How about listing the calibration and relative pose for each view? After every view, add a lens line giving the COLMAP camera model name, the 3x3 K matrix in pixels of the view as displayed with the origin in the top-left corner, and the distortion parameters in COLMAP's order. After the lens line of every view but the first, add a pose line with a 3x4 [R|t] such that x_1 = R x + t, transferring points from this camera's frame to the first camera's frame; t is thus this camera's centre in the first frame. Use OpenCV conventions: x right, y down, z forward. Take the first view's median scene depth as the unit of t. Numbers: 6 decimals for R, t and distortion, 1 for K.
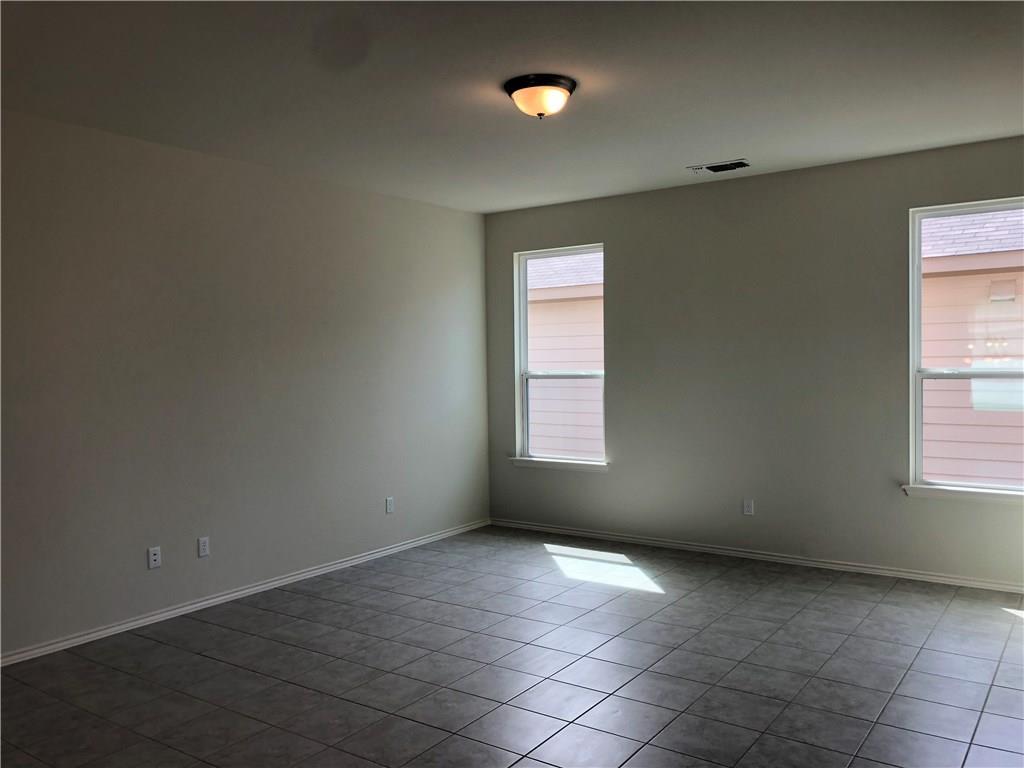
lens RADIAL K [[844.1, 0, 510.0], [0, 844.1, 385.0], [0, 0, 1]] dist [0.043858, -0.035151]
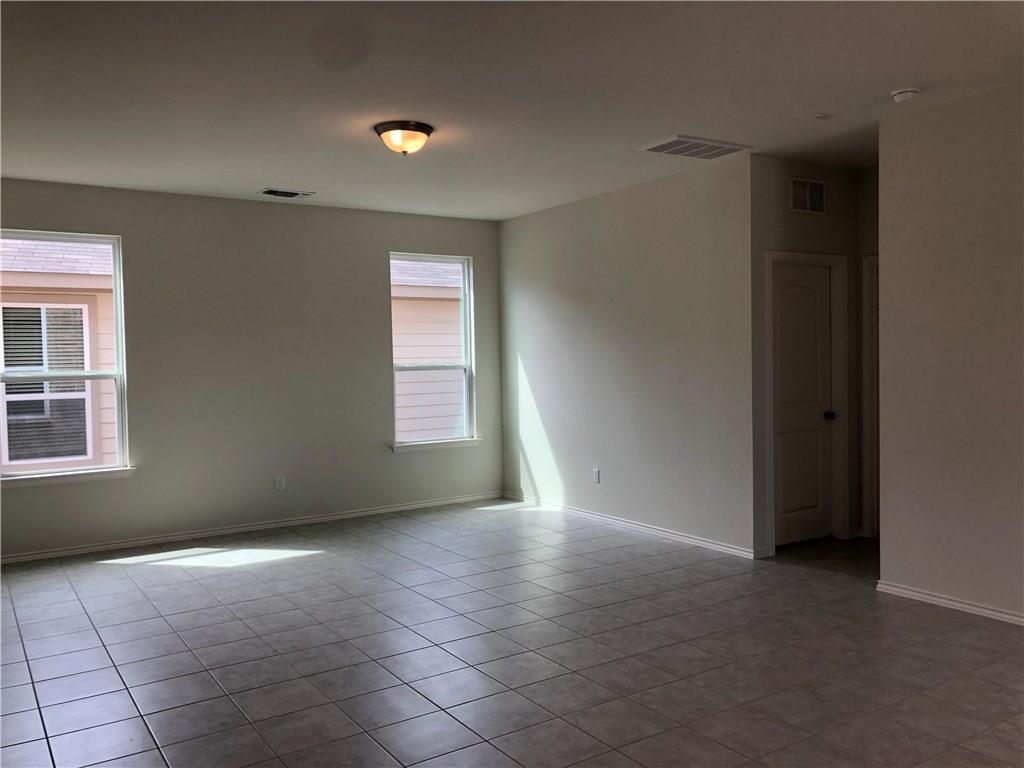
lens RADIAL K [[844.1, 0, 509.9], [0, 844.1, 382.7], [0, 0, 1]] dist [0.043858, -0.035151]
pose [[0.369189, -0.022888, 0.929073, -0.782703], [0.044512, 0.998985, 0.006922, 0.012753], [-0.928288, 0.038799, 0.369833, 0.301200]]
